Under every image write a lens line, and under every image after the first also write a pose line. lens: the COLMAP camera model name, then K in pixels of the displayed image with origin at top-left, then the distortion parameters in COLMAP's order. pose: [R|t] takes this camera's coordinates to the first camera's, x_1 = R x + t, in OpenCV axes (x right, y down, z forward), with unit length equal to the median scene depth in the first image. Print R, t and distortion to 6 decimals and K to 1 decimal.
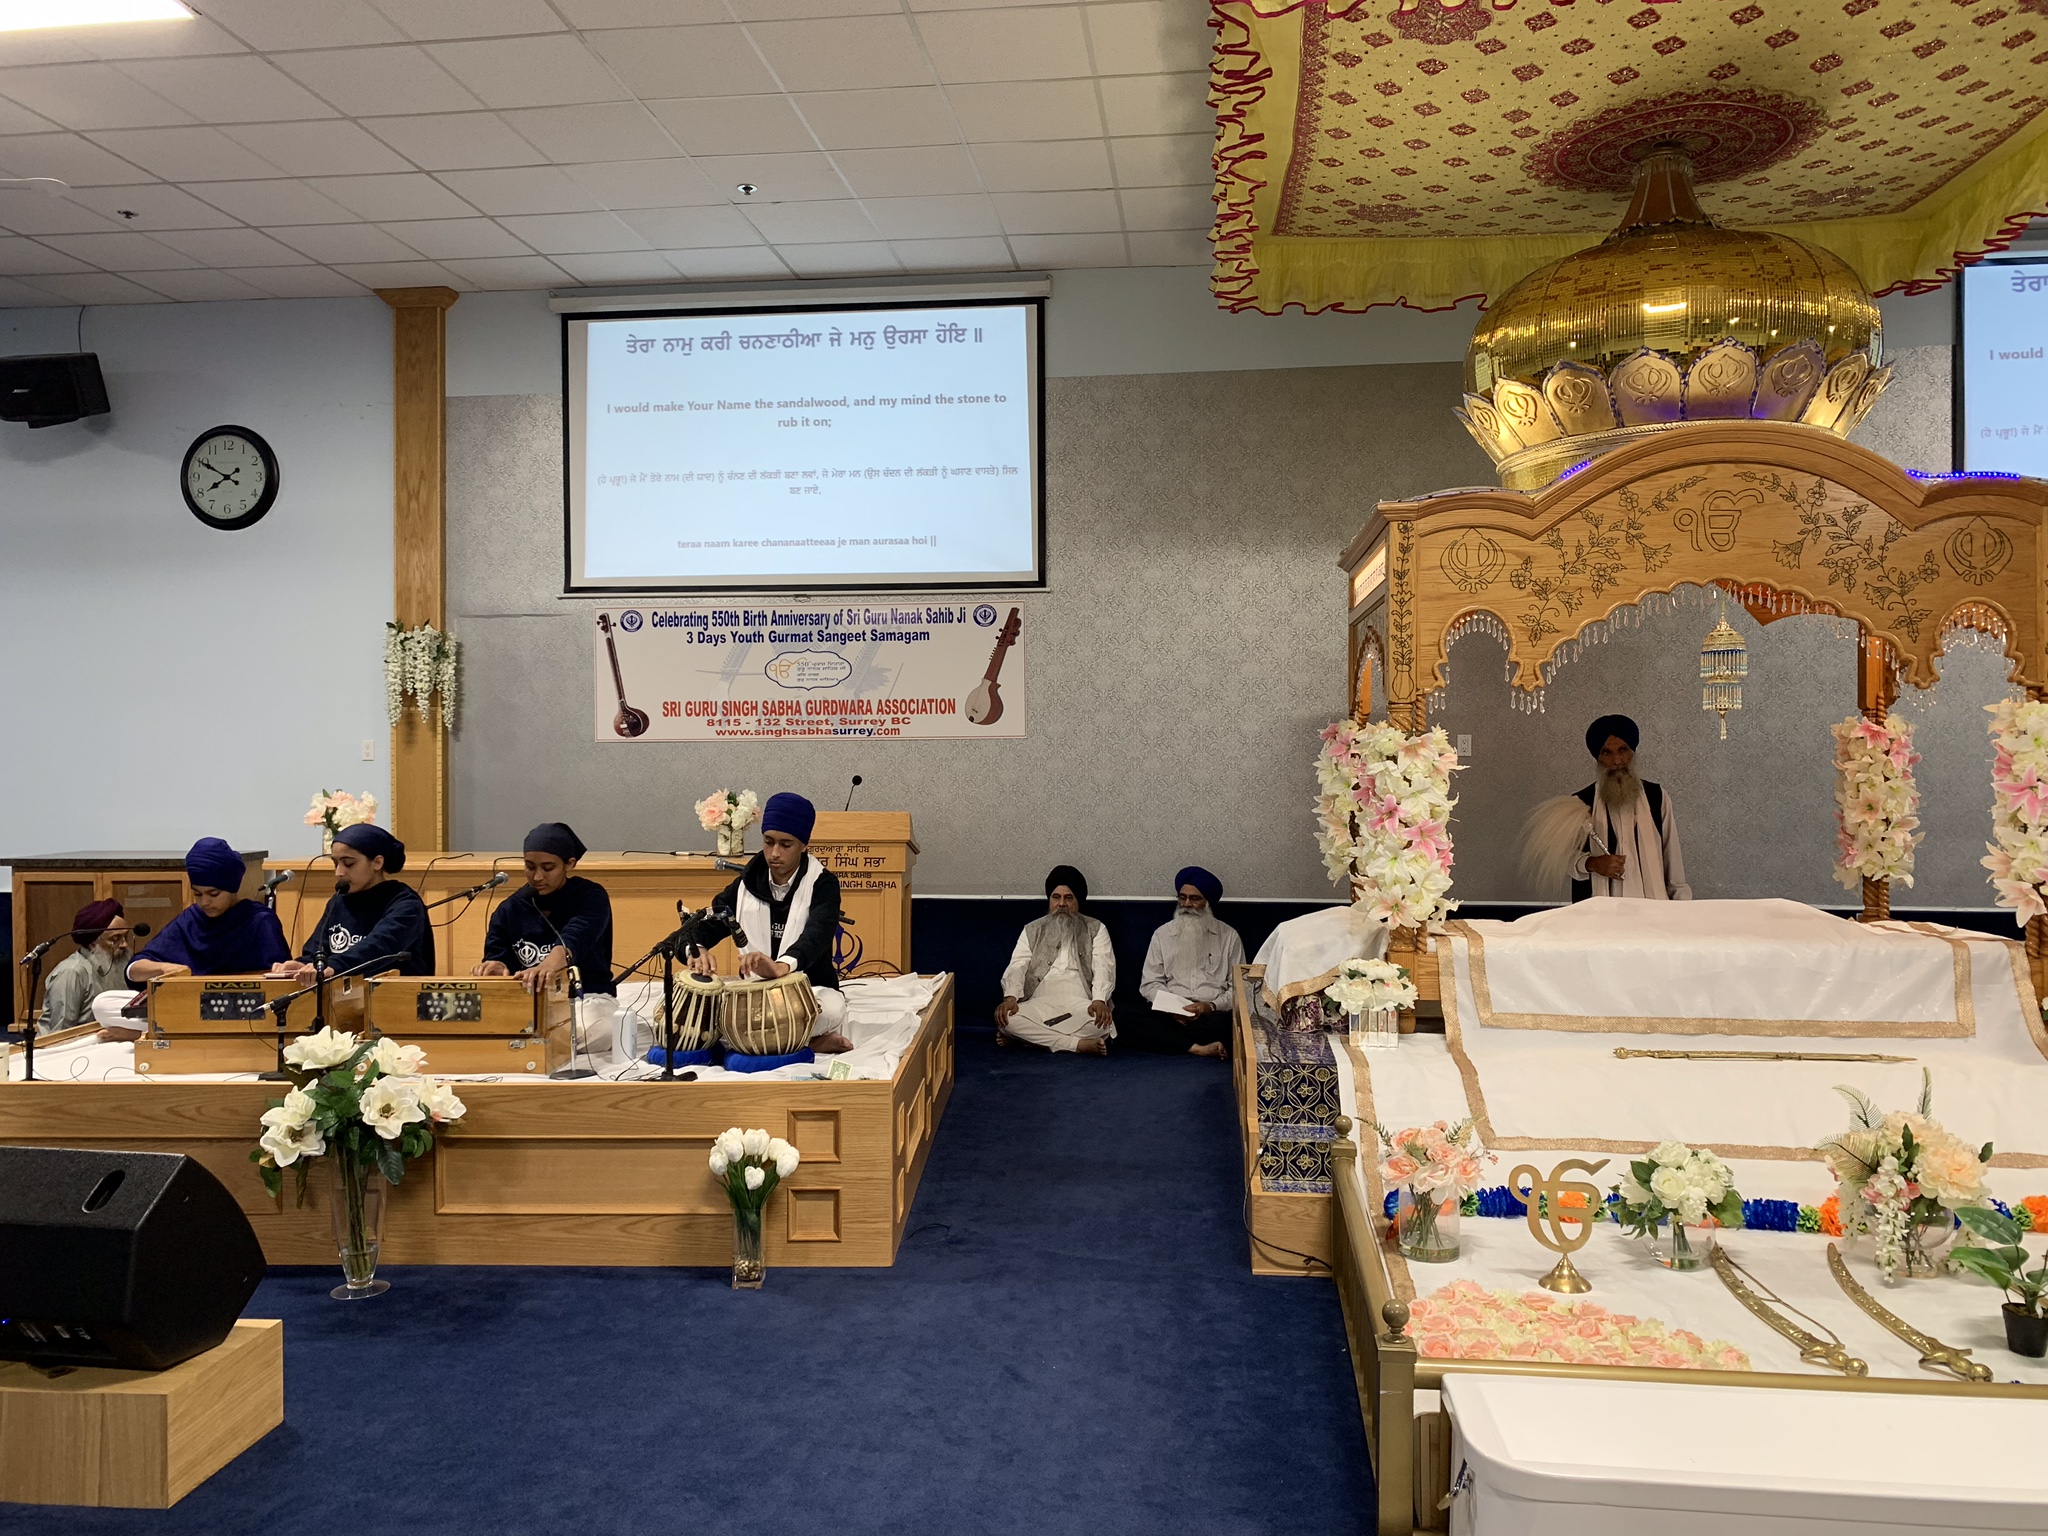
lens RADIAL K [[1563.8, 0, 1035.9], [0, 1563.8, 765.9], [0, 0, 1]] dist [0.075203, -0.112186]
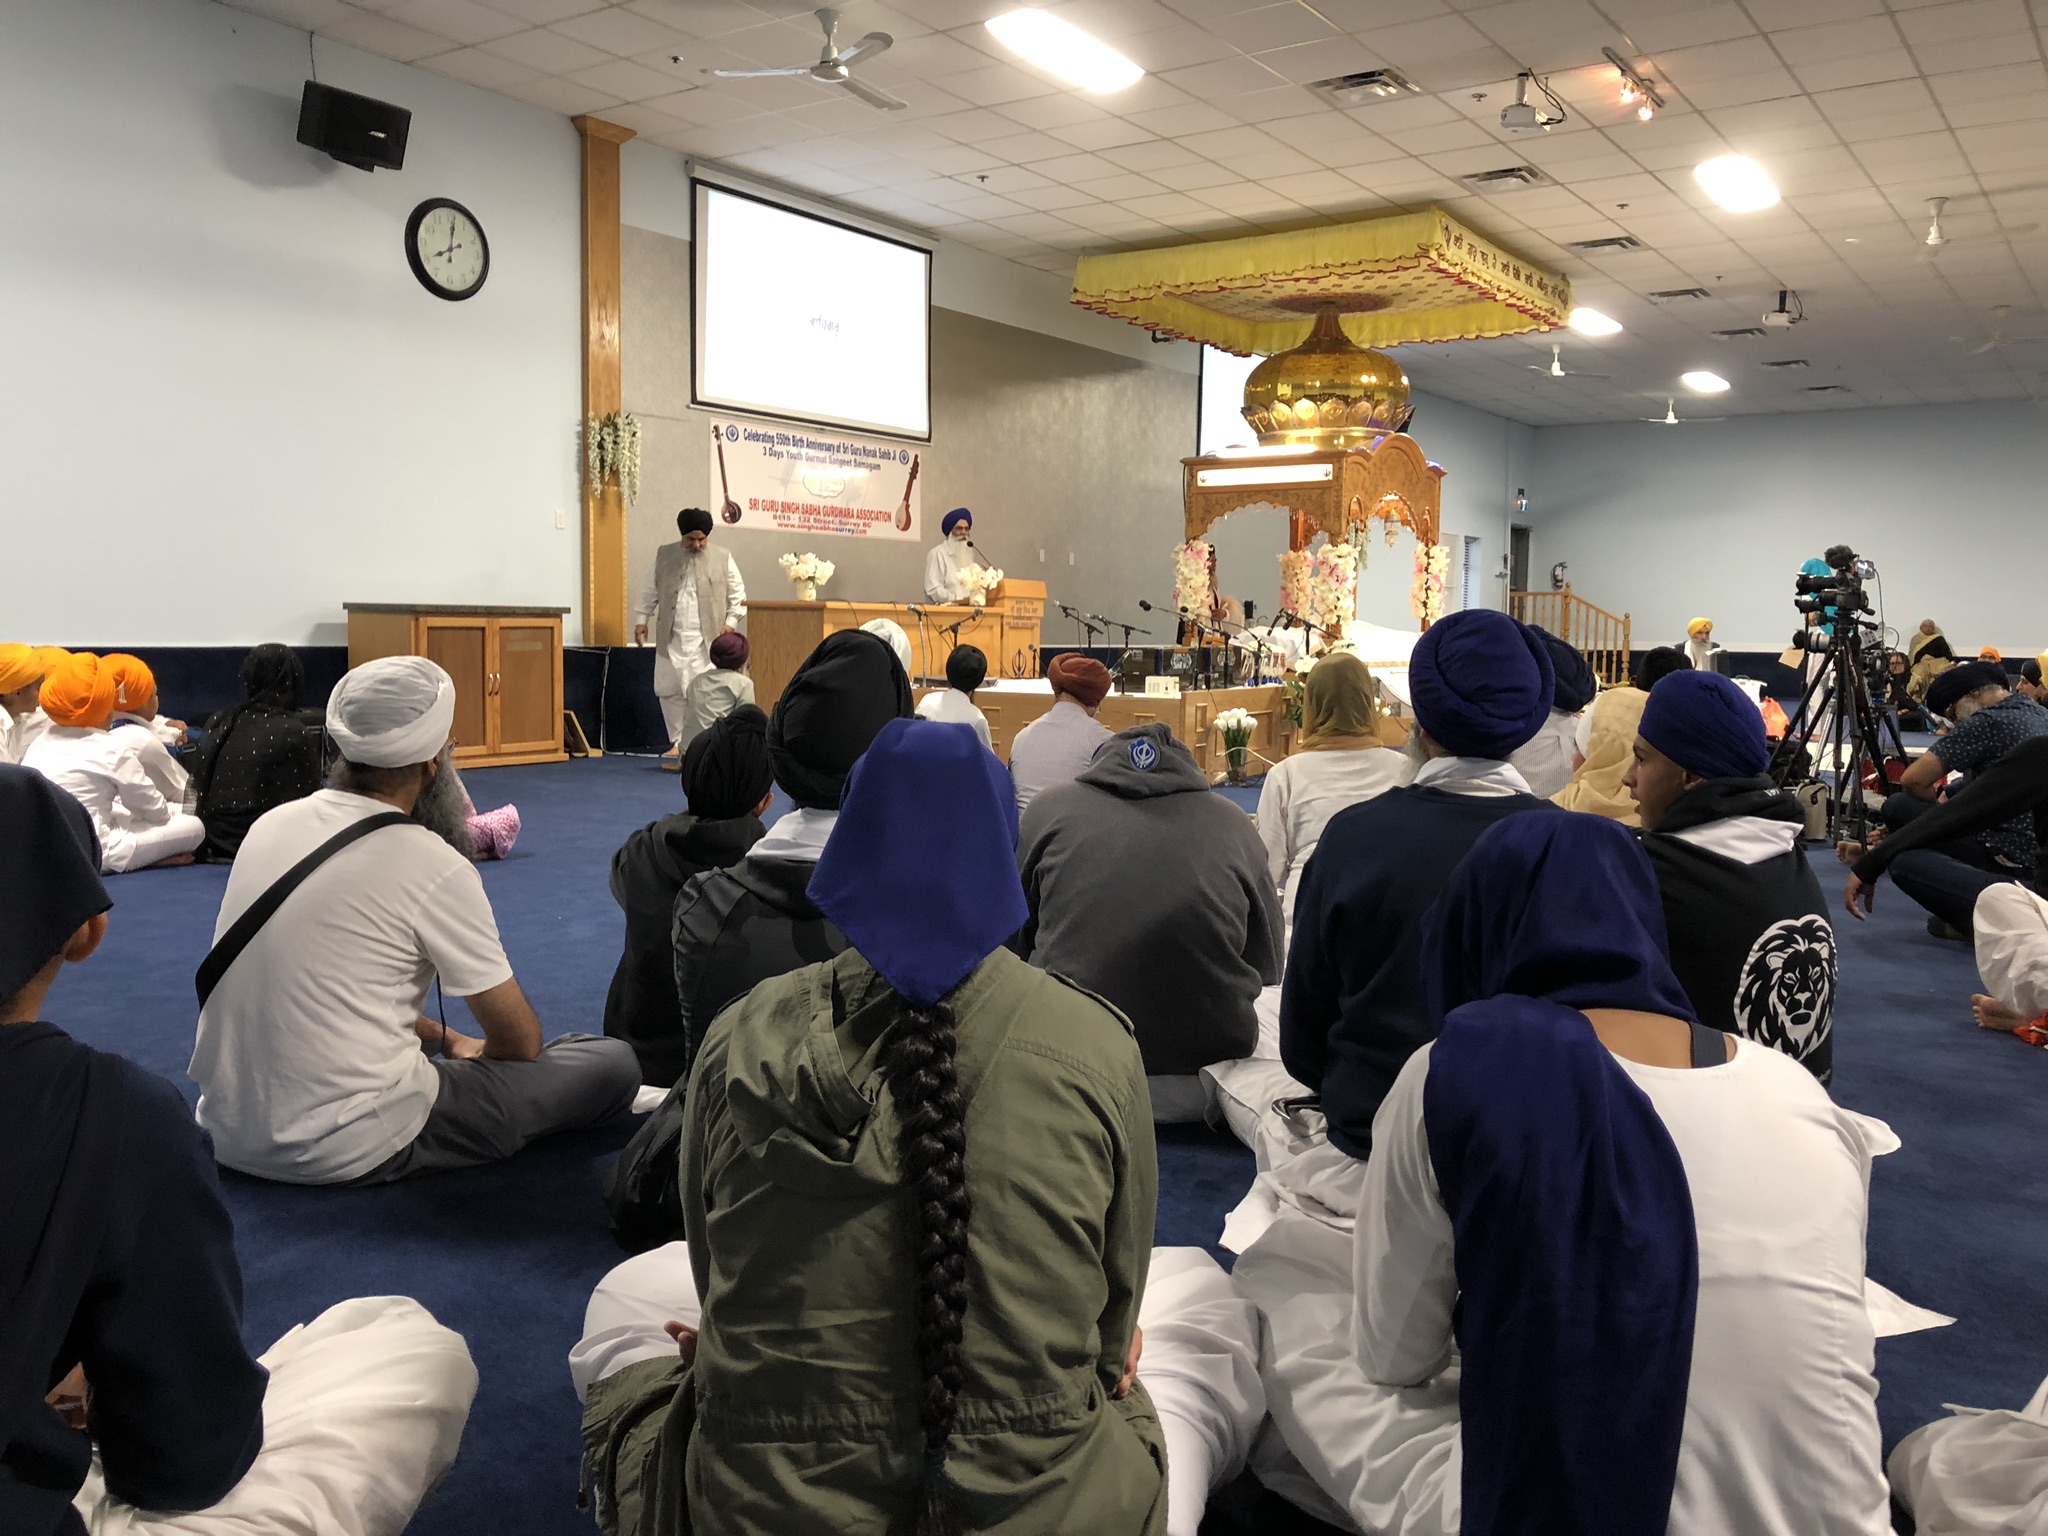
lens RADIAL K [[1691.0, 0, 1006.3], [0, 1691.0, 786.9], [0, 0, 1]] dist [0.041497, -0.049783]
pose [[0.478744, -0.073540, 0.874869, -1.443113], [-0.009929, 0.995969, 0.089152, 0.073904], [-0.877898, -0.051367, 0.476084, 0.121652]]
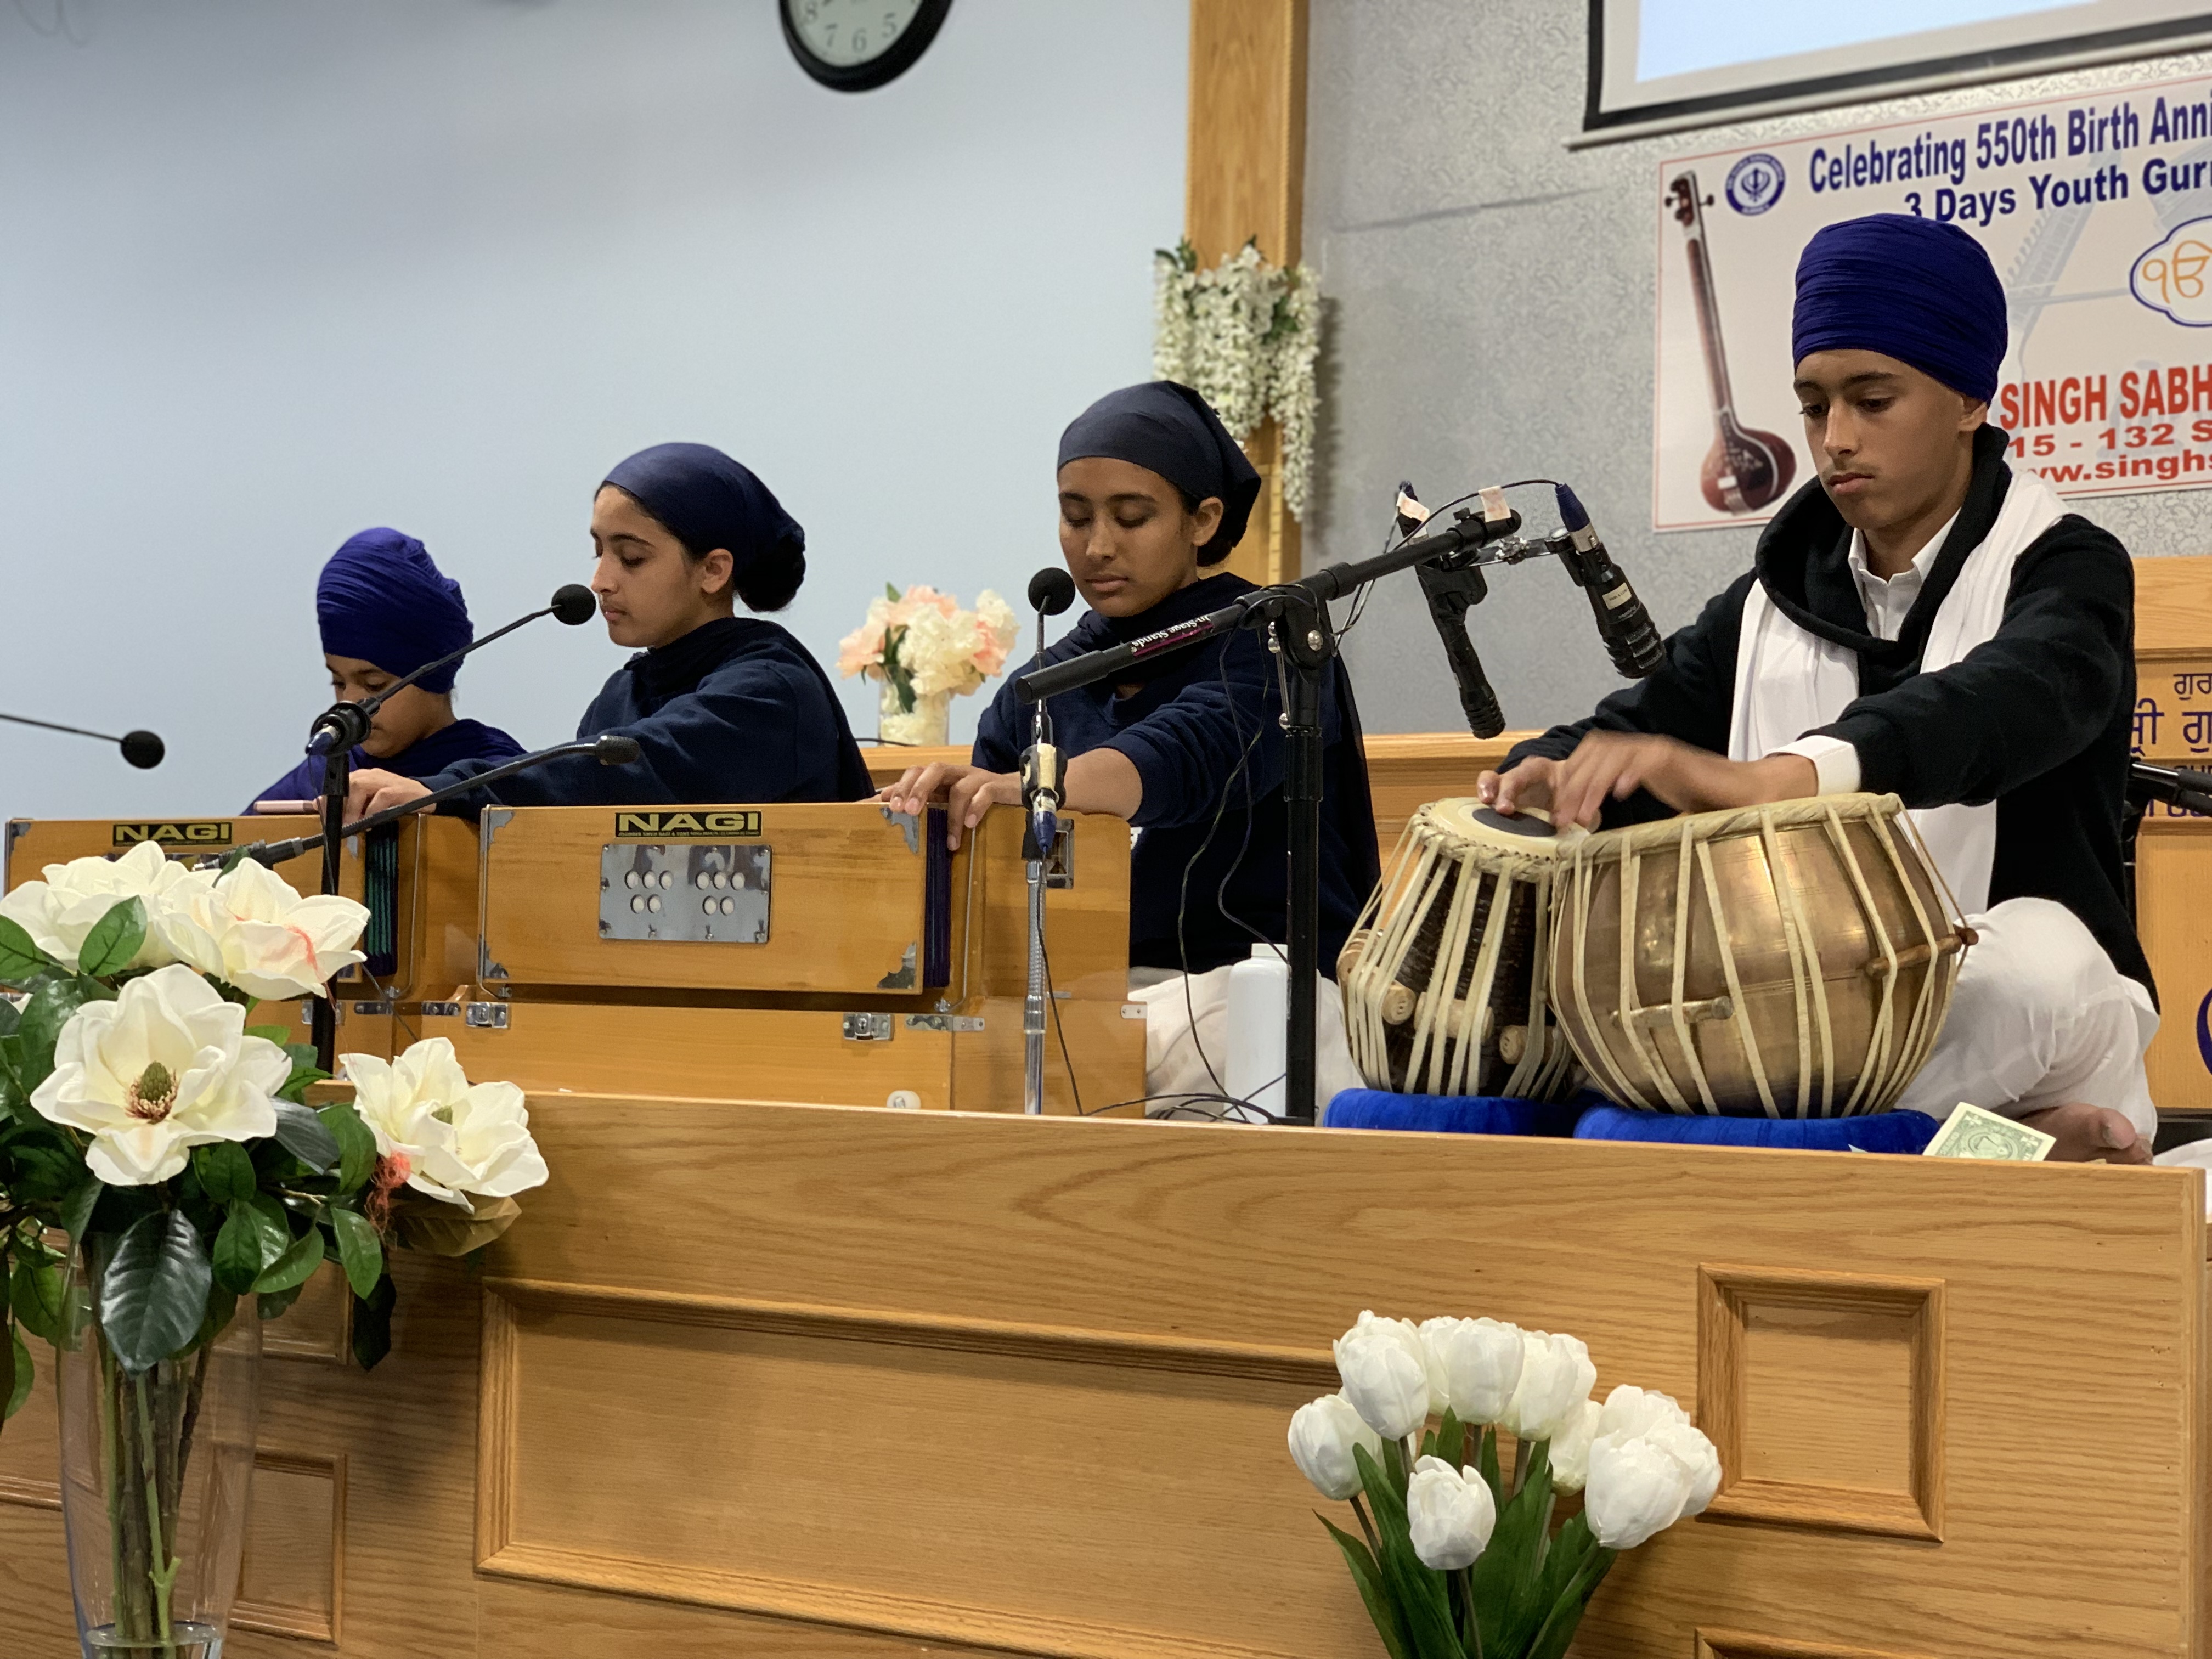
lens RADIAL K [[3331.1, 0, 1097.0], [0, 3331.1, 790.0], [0, 0, 1]] dist [0.057437, 0.000000]
pose [[0.855080, -0.008443, -0.518428, 0.005372], [-0.029514, 0.997454, -0.064924, 0.099846], [0.517656, 0.070816, 0.852653, 0.301968]]
